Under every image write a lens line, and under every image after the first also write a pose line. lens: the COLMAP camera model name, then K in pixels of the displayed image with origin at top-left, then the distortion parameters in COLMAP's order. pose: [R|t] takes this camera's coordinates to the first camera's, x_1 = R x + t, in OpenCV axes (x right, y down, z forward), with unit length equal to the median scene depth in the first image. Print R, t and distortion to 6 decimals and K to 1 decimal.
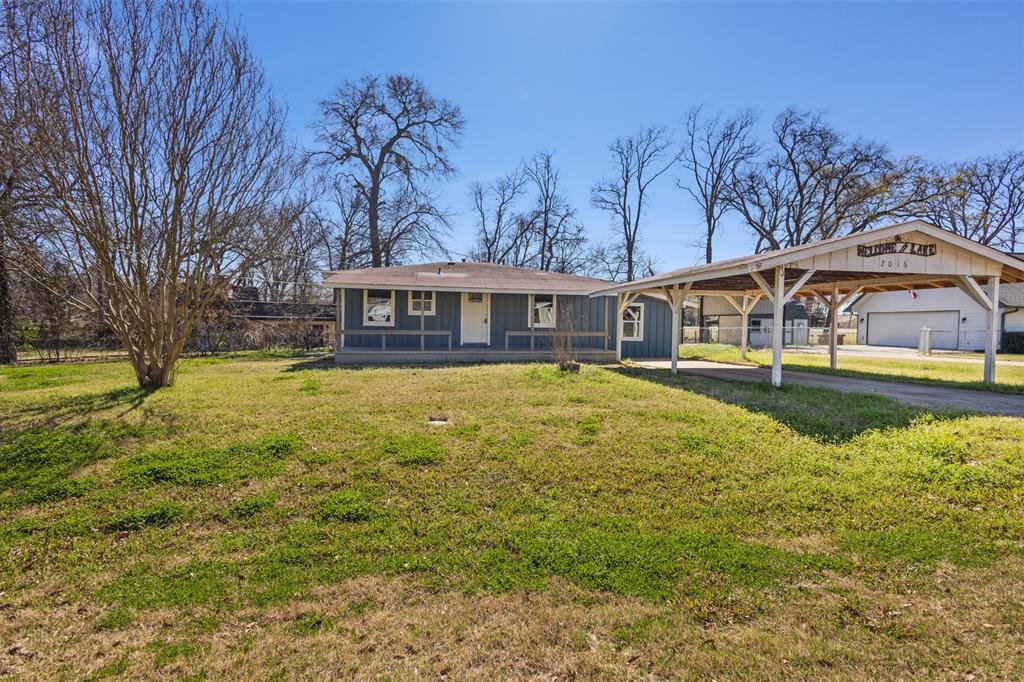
lens RADIAL K [[485.5, 0, 515.1], [0, 485.5, 315.2], [0, 0, 1]] dist [0.004455, -0.000380]
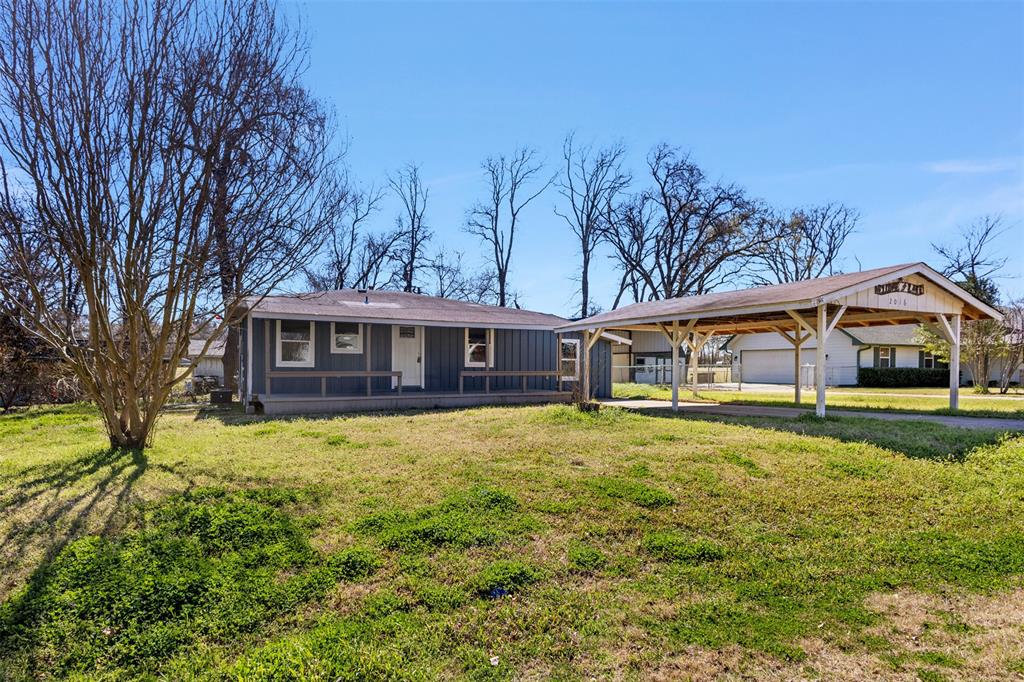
lens RADIAL K [[565.4, 0, 512.0], [0, 565.4, 341.0], [0, 0, 1]] dist [0.007942, 0.000873]
pose [[0.963645, 0.001627, 0.267182, -0.142813], [0.004946, 0.999701, -0.023926, 0.002914], [-0.267141, 0.024378, 0.963349, 0.004221]]
